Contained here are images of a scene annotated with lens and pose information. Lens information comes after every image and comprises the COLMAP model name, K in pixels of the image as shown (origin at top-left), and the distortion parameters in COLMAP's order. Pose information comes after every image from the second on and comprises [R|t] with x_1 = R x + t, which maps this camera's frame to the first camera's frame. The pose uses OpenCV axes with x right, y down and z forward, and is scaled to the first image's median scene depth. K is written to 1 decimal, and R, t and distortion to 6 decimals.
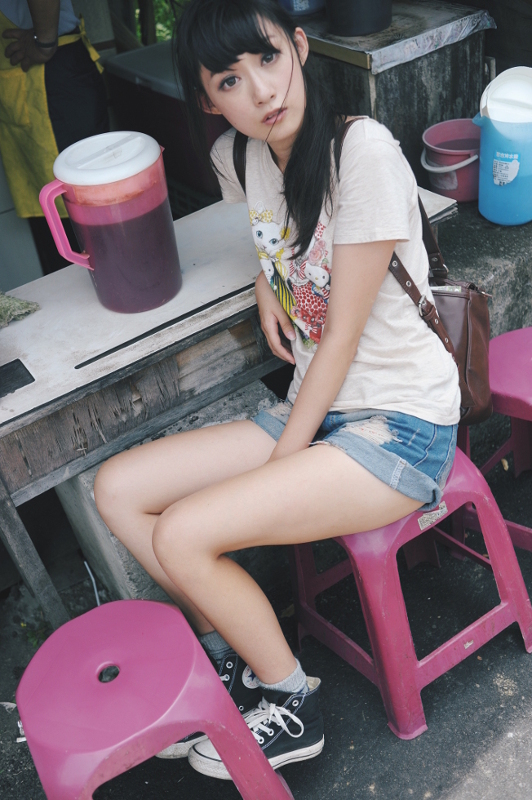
lens RADIAL K [[813.1, 0, 266.1], [0, 813.1, 400.2], [0, 0, 1]] dist [0.000649, 0.000000]
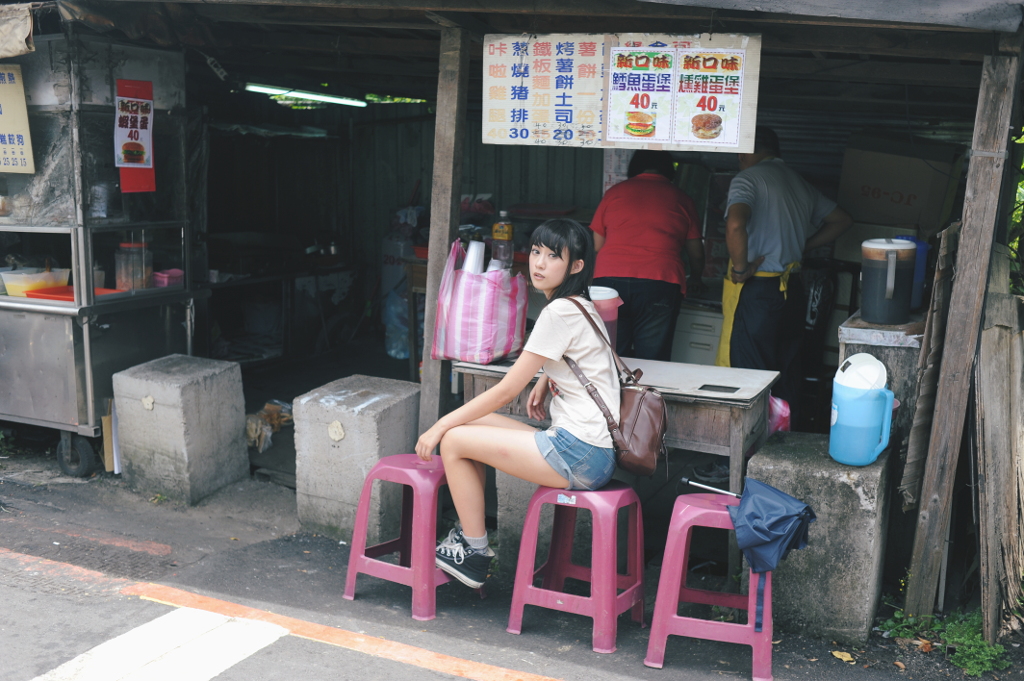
lens RADIAL K [[1040.8, 0, 512.3], [0, 1040.8, 340.3], [0, 0, 1]] dist [0.000649, 0.000000]
pose [[0.552073, 0.342041, -0.760410, 1.145687], [-0.594654, 0.800794, -0.071525, 0.060361], [0.584467, 0.491668, 0.645493, -0.475126]]
